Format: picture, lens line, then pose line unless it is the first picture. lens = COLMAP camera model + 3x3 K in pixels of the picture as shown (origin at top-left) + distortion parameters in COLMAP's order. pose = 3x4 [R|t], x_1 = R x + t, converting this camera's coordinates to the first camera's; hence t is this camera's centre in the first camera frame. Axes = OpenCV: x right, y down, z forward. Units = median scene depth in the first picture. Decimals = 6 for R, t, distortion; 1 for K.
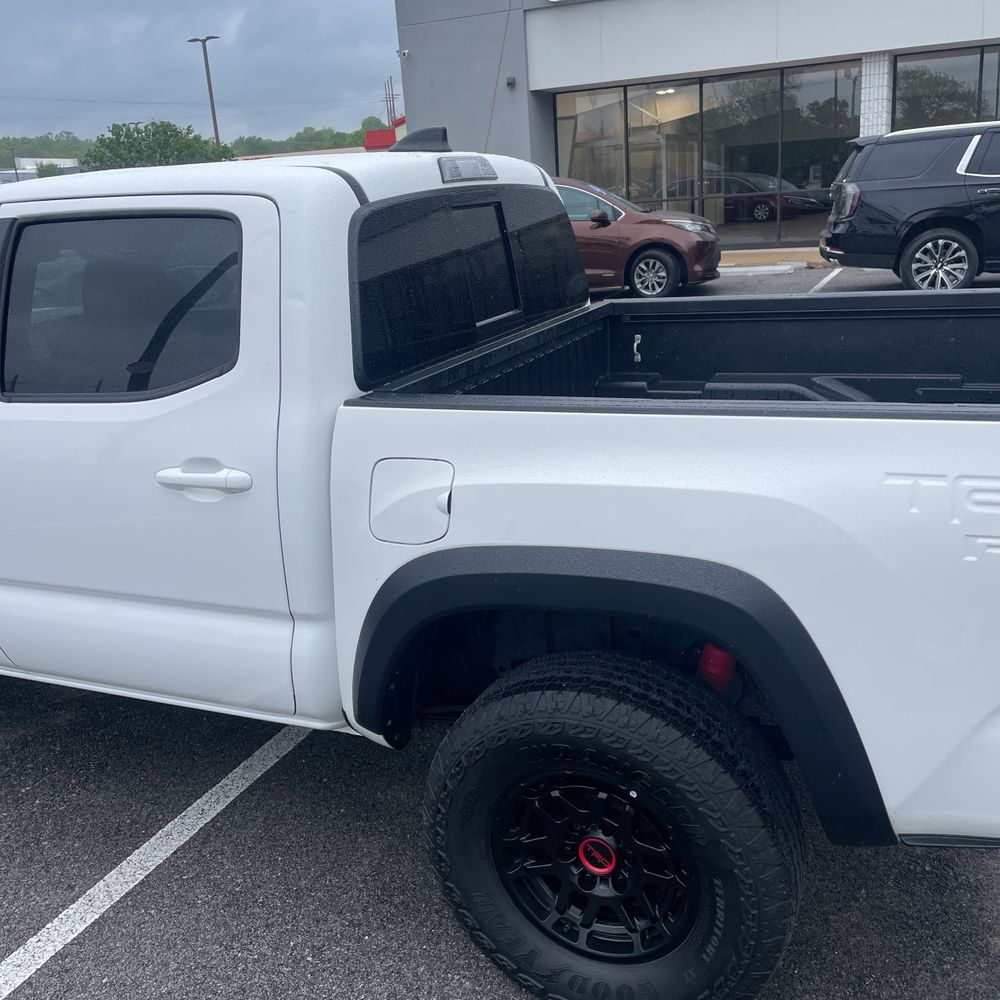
lens RADIAL K [[1028.8, 0, 492.8], [0, 1028.8, 497.2], [0, 0, 1]] dist [0.098497, -0.175888]
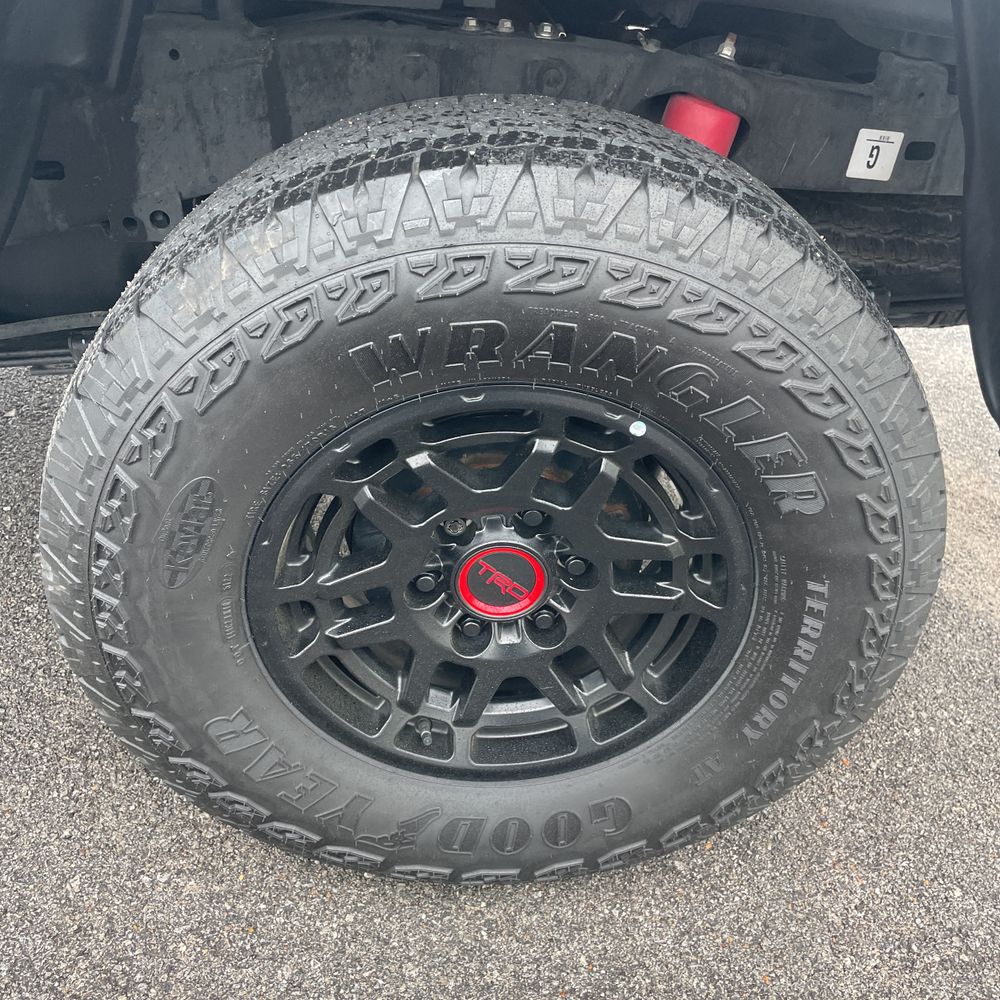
lens RADIAL K [[974.9, 0, 500.5], [0, 974.9, 516.4], [0, 0, 1]] dist [0.080561, -0.128634]
pose [[0.866664, -0.156958, 0.473558, -0.097107], [0.008942, 0.953955, 0.299818, 0.193960], [-0.498812, -0.255606, 0.828162, 0.666256]]
